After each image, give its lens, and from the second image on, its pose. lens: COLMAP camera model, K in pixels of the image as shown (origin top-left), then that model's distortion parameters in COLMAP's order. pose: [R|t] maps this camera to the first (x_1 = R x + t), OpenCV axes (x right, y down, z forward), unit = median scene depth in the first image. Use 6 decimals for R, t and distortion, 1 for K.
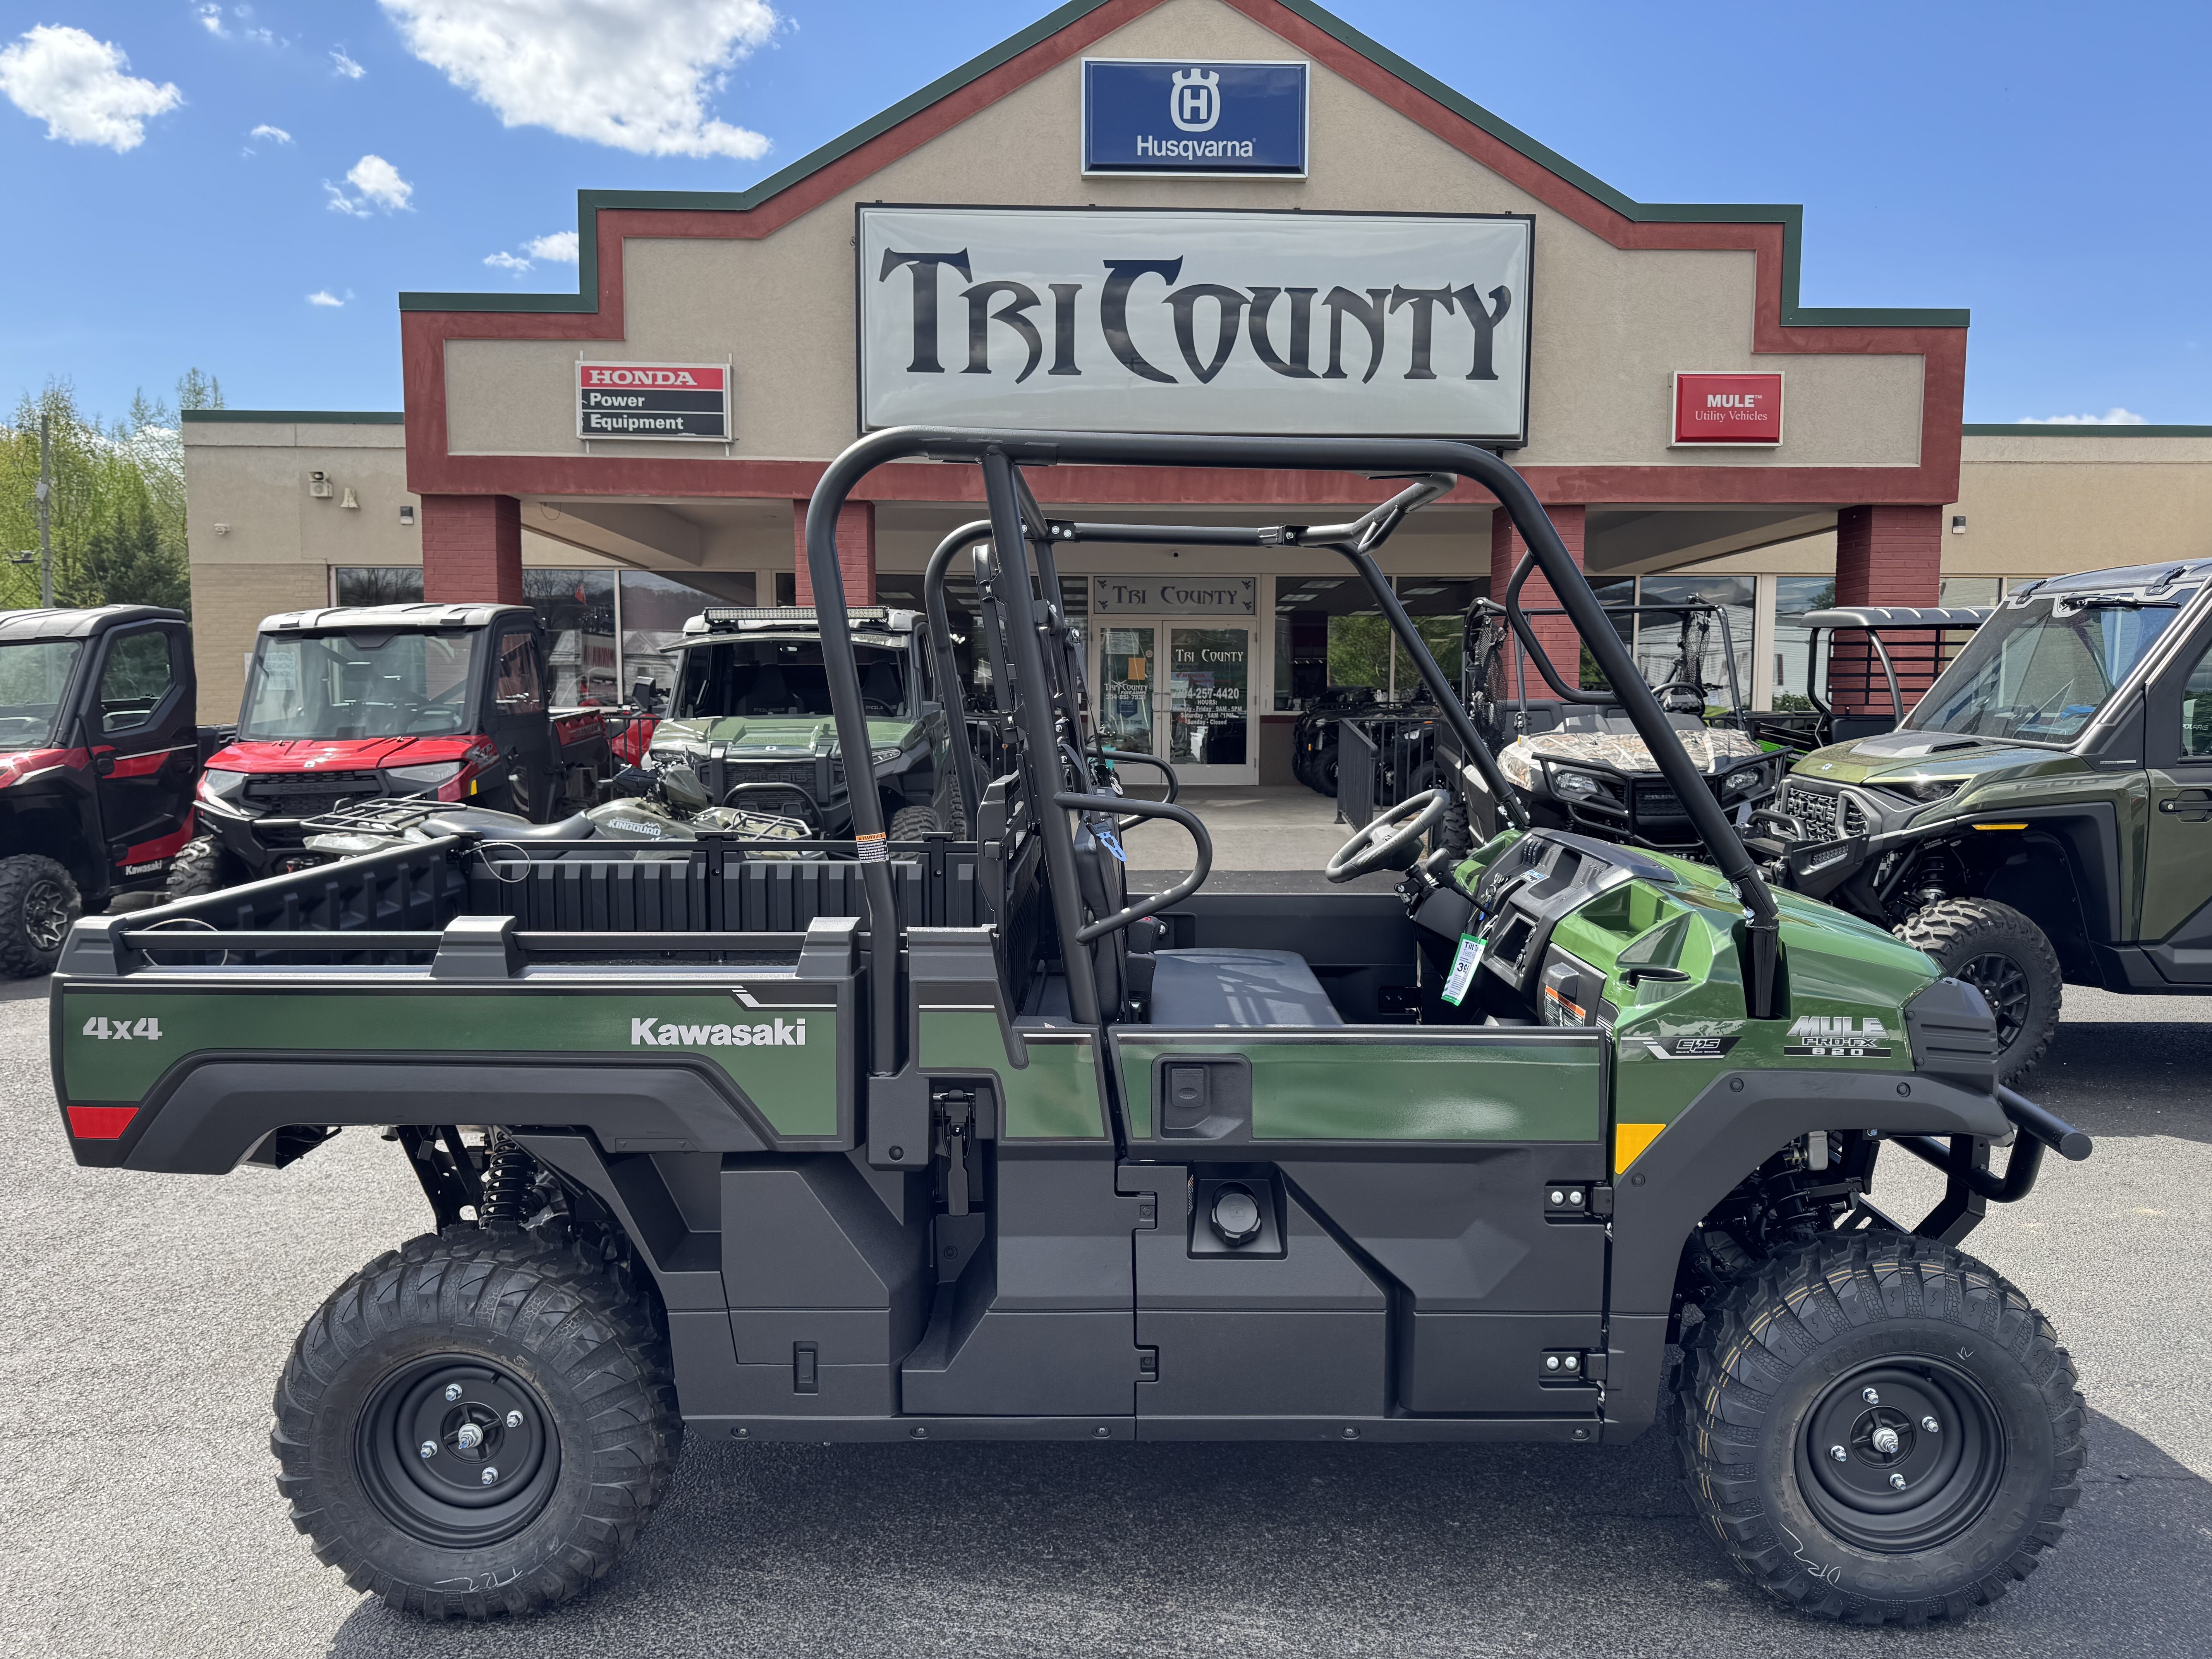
lens RADIAL K [[1566.2, 0, 1106.0], [0, 1566.2, 829.5], [0, 0, 1]] dist [0.033279, -0.089190]
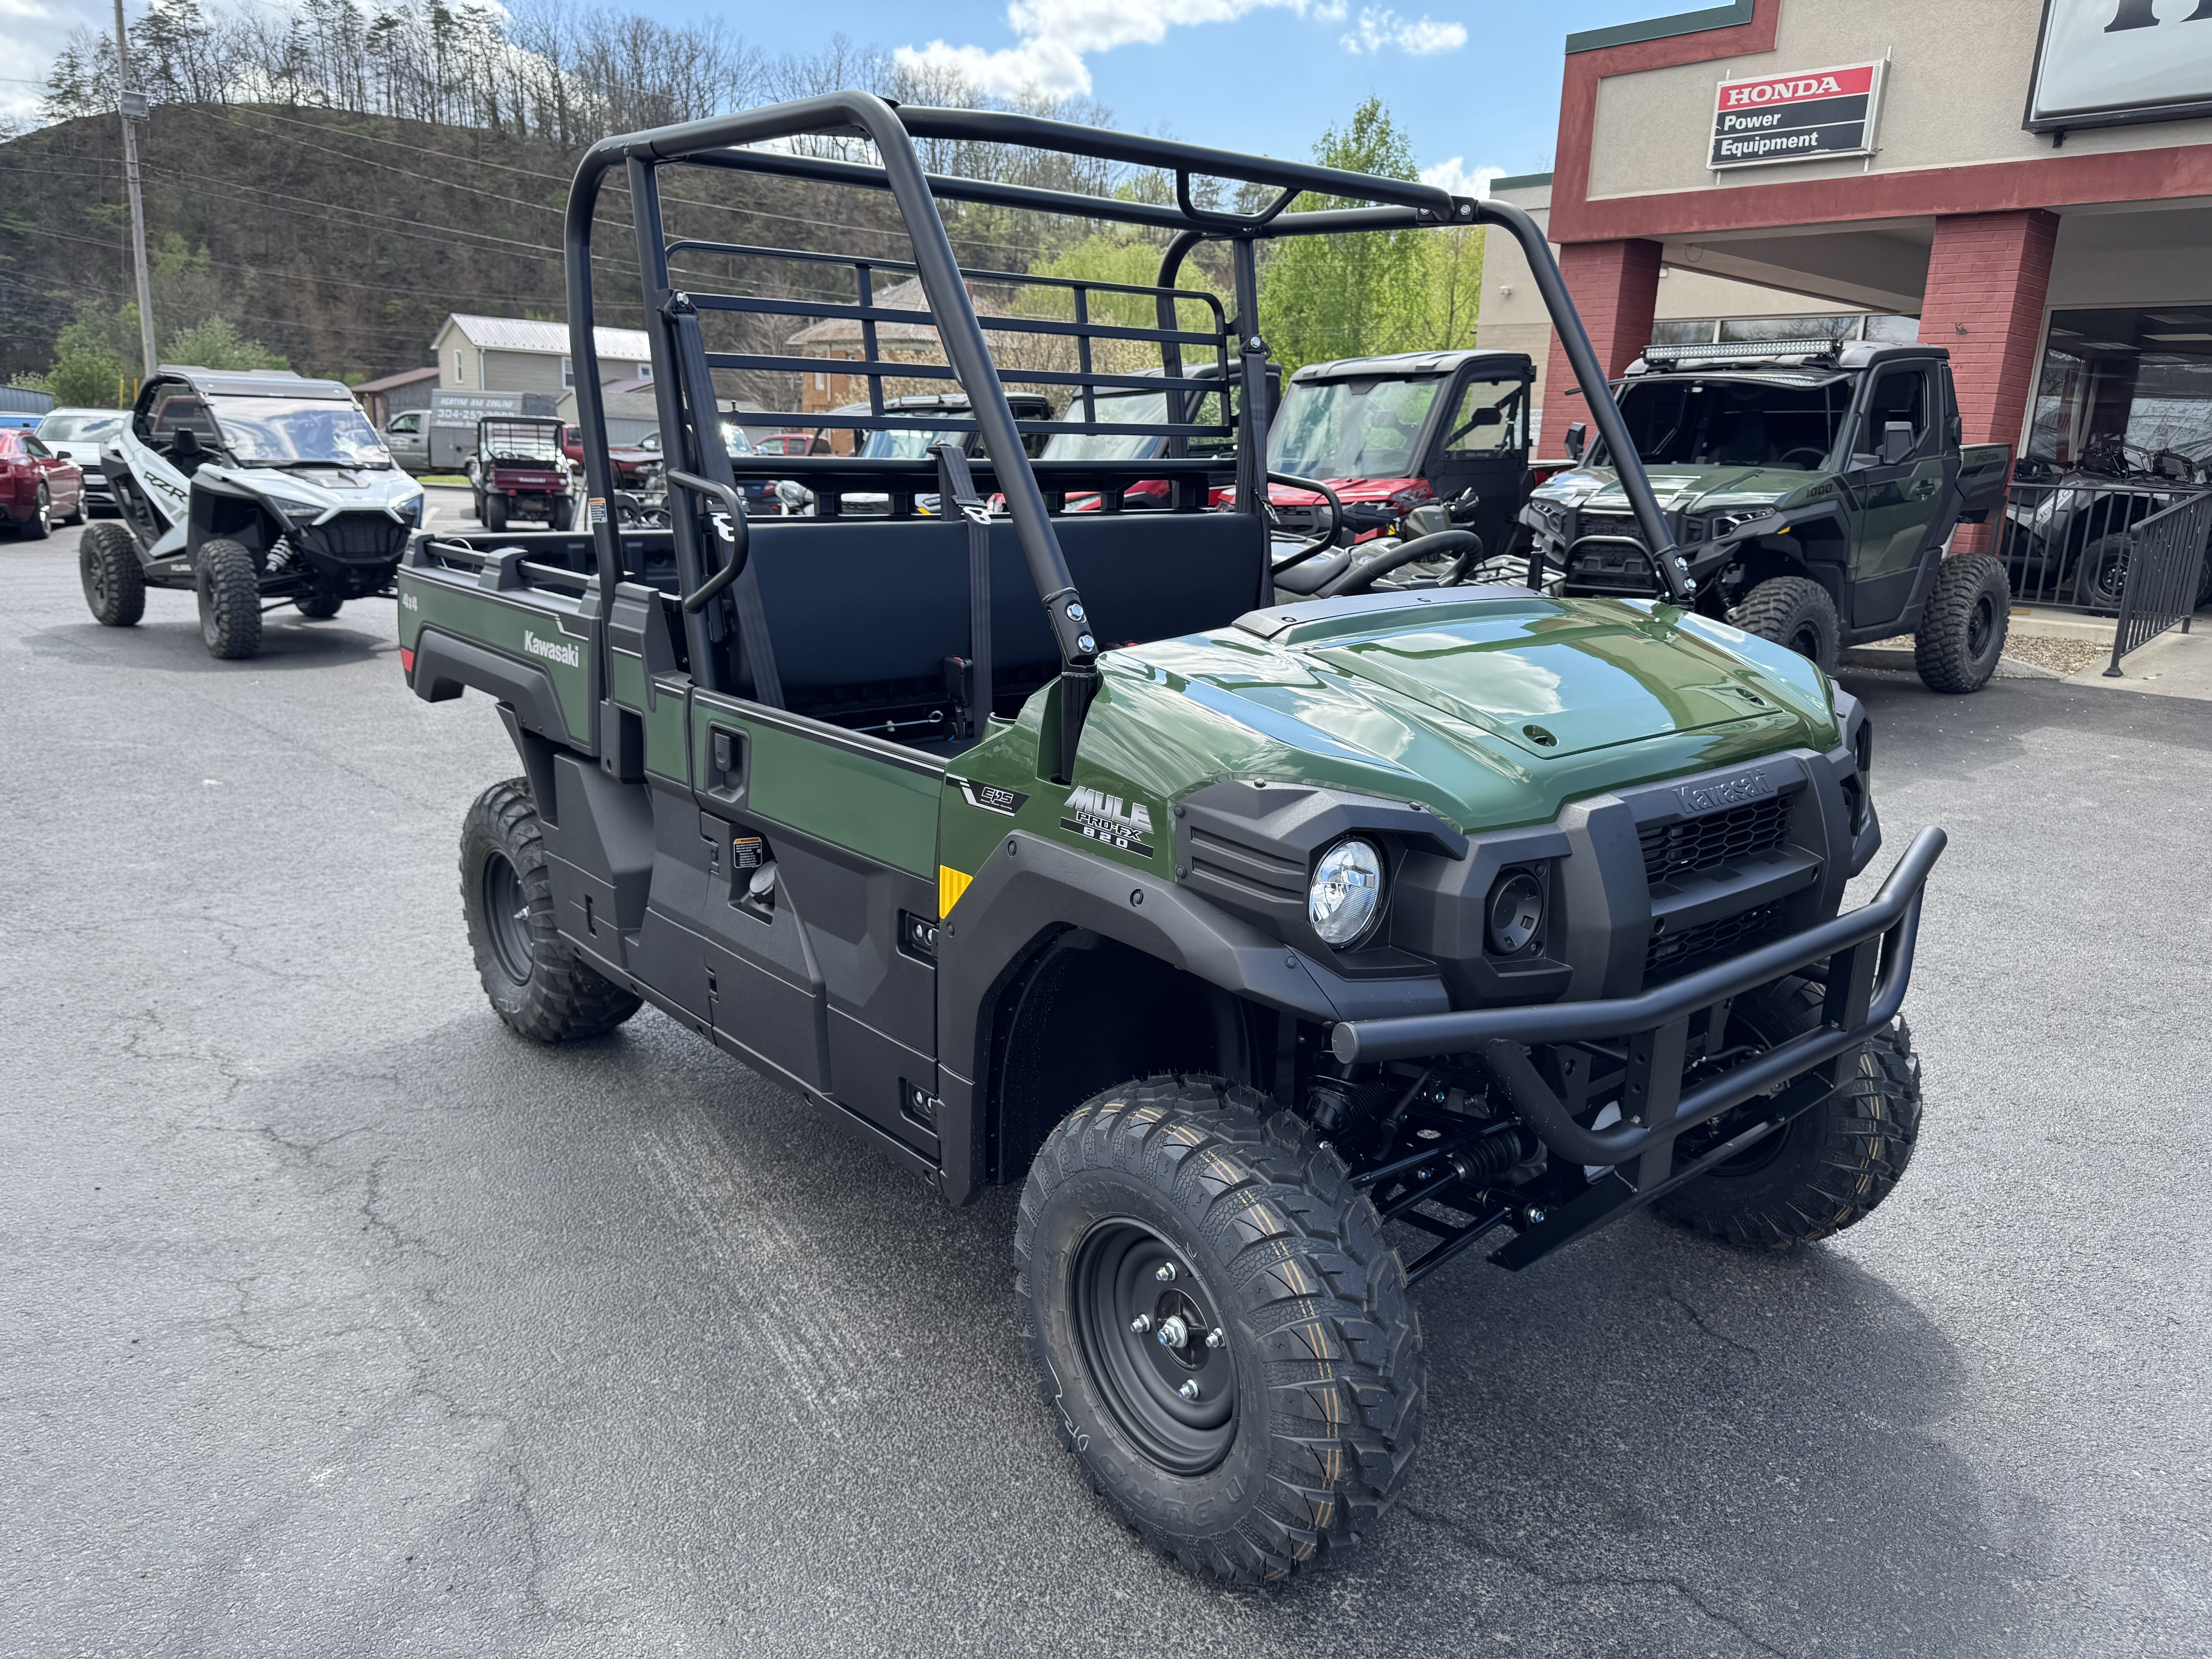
lens RADIAL K [[1589.9, 0, 1106.0], [0, 1589.9, 829.5], [0, 0, 1]] dist [-0.005129, 0.000622]
pose [[0.640486, 0.198491, -0.741876, 0.216412], [-0.092489, 0.978927, 0.182066, -0.002305], [0.762380, -0.047996, 0.645347, 0.095235]]
